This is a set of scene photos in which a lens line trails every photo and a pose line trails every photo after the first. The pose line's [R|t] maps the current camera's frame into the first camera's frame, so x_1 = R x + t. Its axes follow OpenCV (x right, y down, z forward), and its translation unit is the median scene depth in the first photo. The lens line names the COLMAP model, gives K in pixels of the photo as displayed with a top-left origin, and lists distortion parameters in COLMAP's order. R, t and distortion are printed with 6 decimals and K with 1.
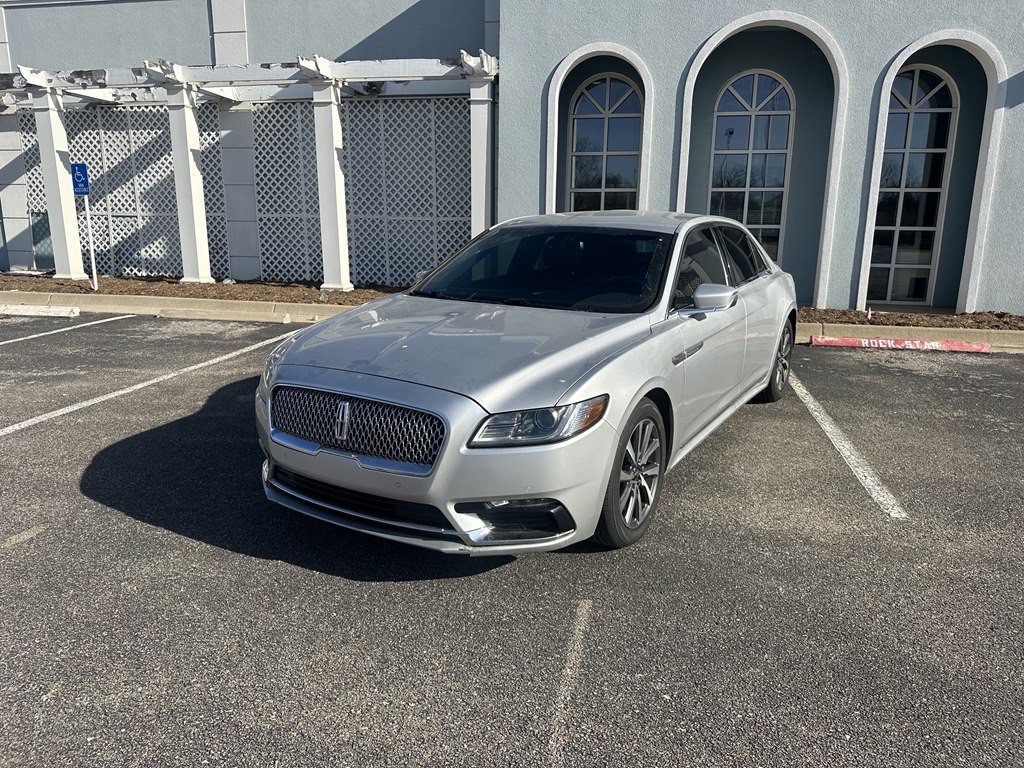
lens RADIAL K [[734.0, 0, 512.0], [0, 734.0, 384.0], [0, 0, 1]] dist [-0.002493, -0.006453]
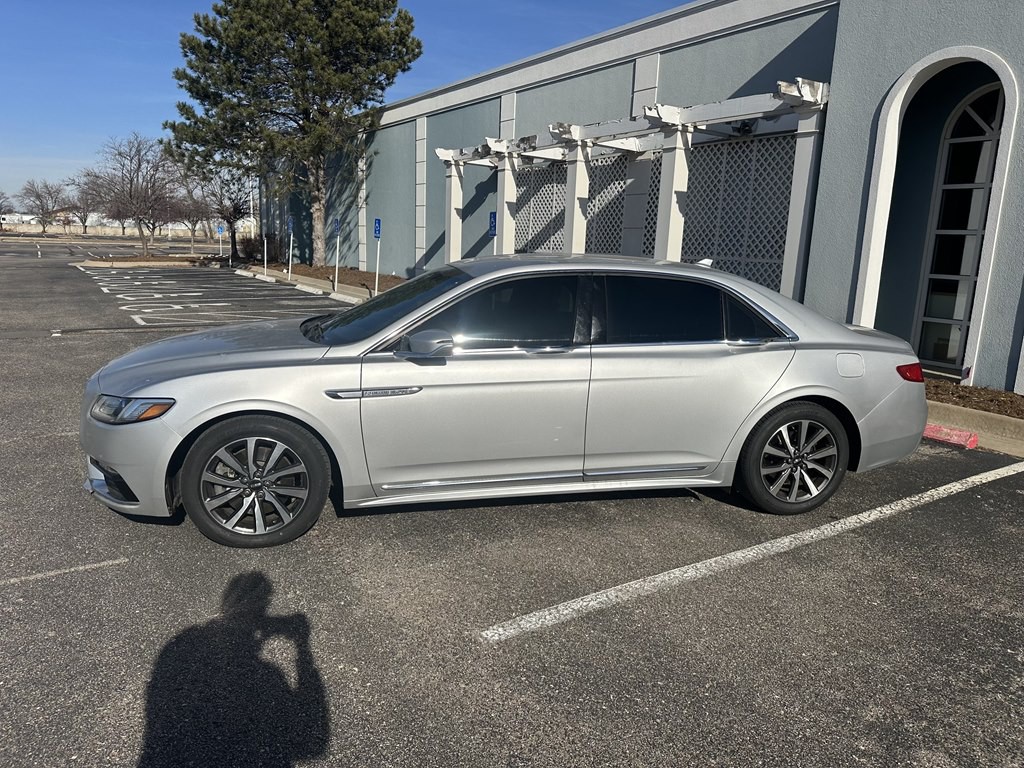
lens RADIAL K [[714.8, 0, 506.0], [0, 714.8, 397.5], [0, 0, 1]] dist [0.089158, -0.128024]
pose [[0.692671, 0.166520, -0.701768, 0.326741], [-0.189838, 0.980768, 0.045345, -0.036245], [0.695822, 0.101813, 0.710961, 0.131528]]
